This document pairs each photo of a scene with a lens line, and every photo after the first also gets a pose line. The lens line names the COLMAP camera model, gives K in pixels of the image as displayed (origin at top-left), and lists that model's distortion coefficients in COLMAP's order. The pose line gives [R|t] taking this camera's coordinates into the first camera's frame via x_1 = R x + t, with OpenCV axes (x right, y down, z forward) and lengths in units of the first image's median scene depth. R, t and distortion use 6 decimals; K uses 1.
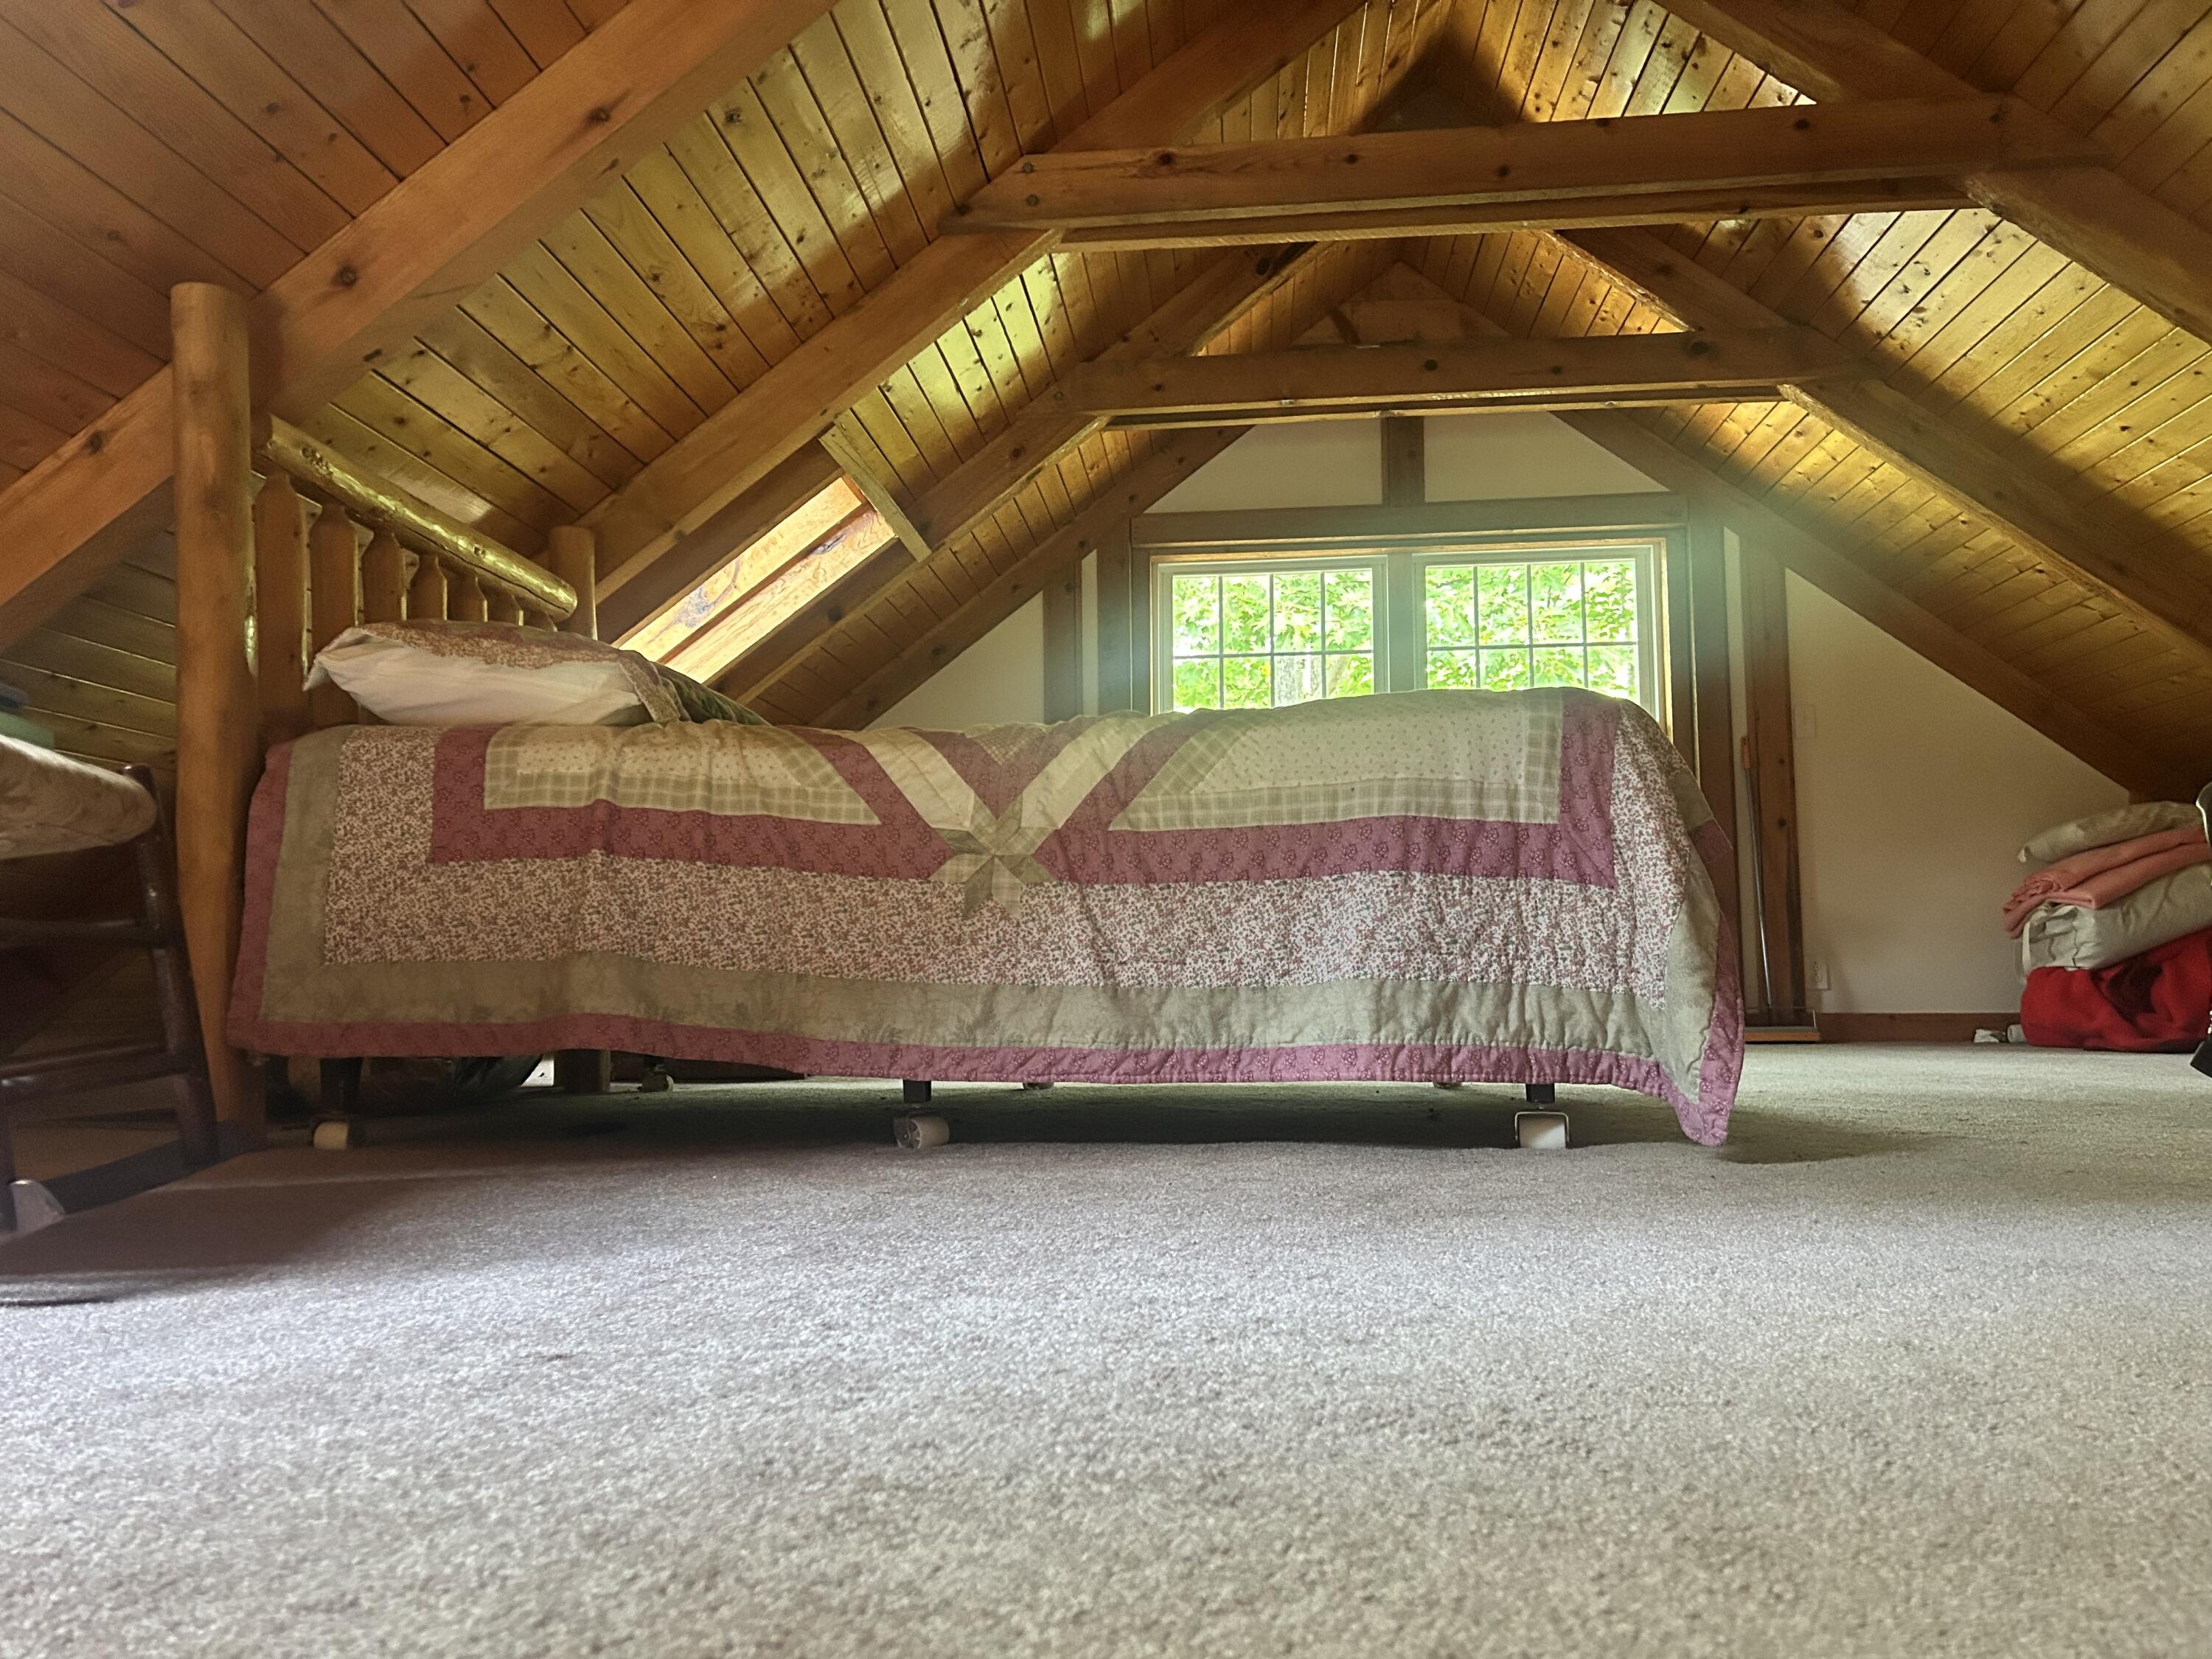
lens RADIAL K [[1672.8, 0, 1108.1], [0, 1672.8, 825.0], [0, 0, 1]] dist [-0.009635, -0.005222]
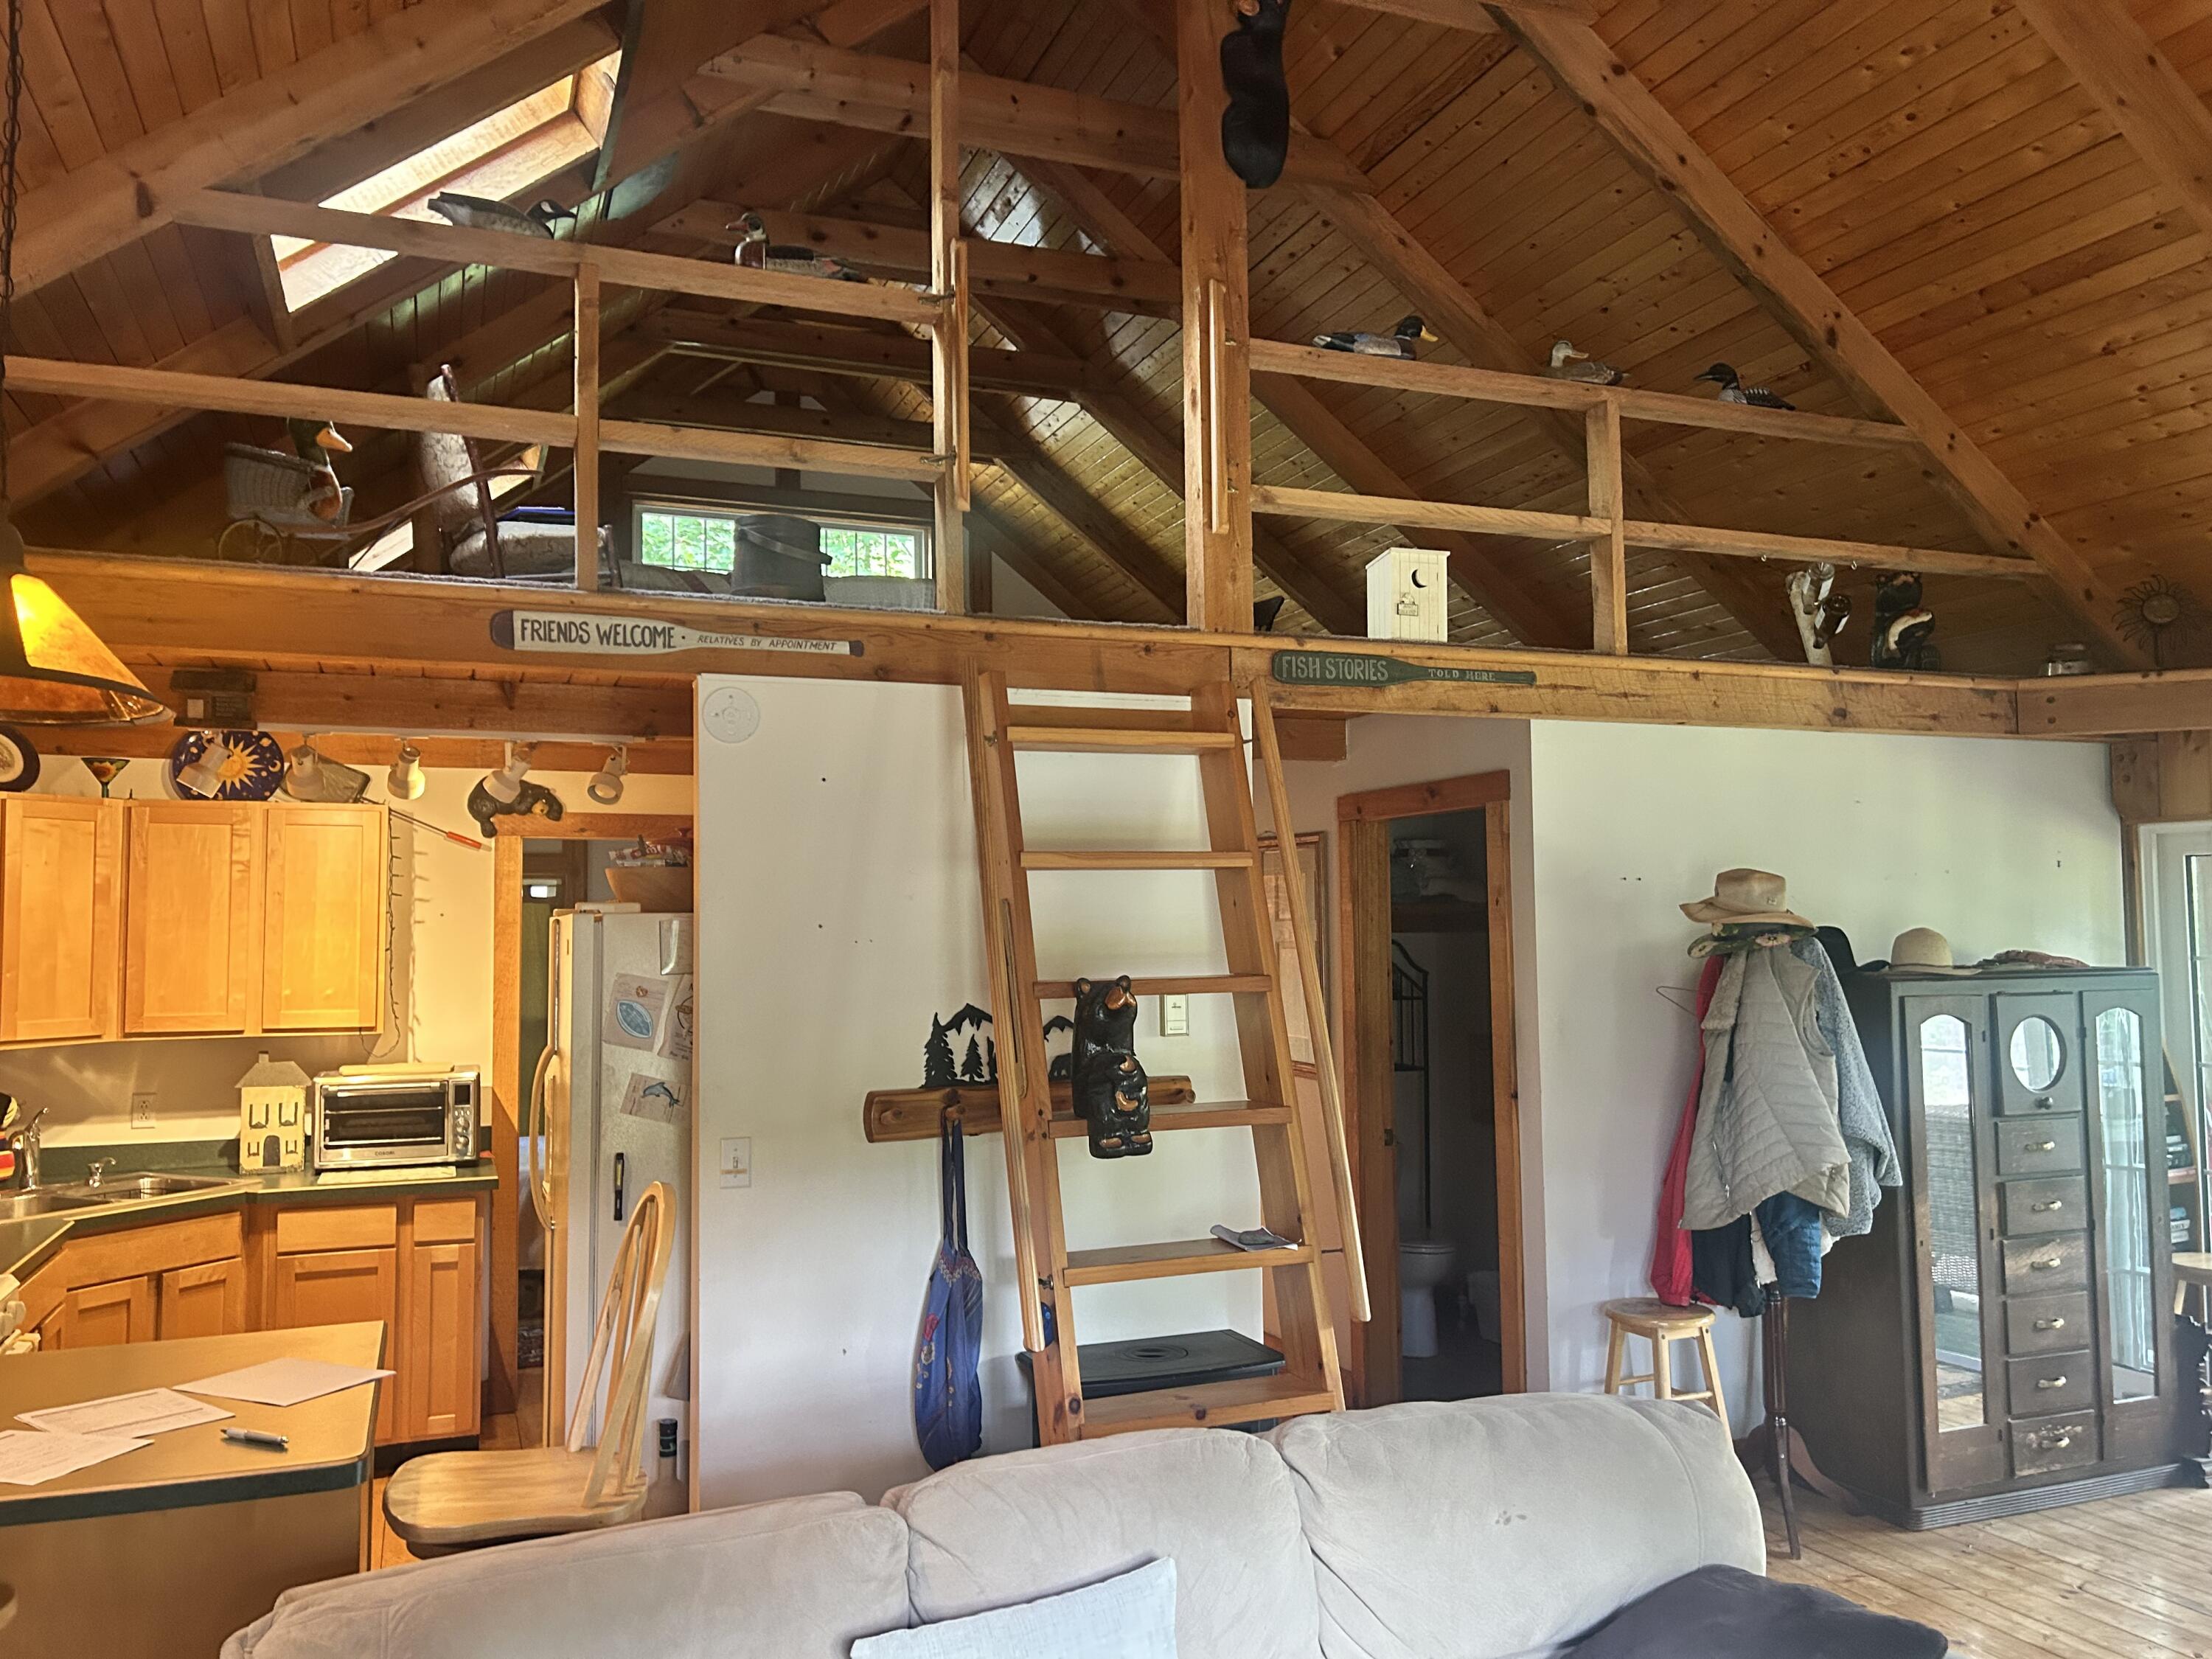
lens RADIAL K [[1672.8, 0, 1104.2], [0, 1672.8, 828.7], [0, 0, 1]] dist [-0.009635, -0.005222]
pose [[0.894228, 0.040867, 0.445743, -0.389499], [-0.049631, 0.998736, 0.008000, 0.173854], [-0.444852, -0.029277, 0.895125, -0.955326]]
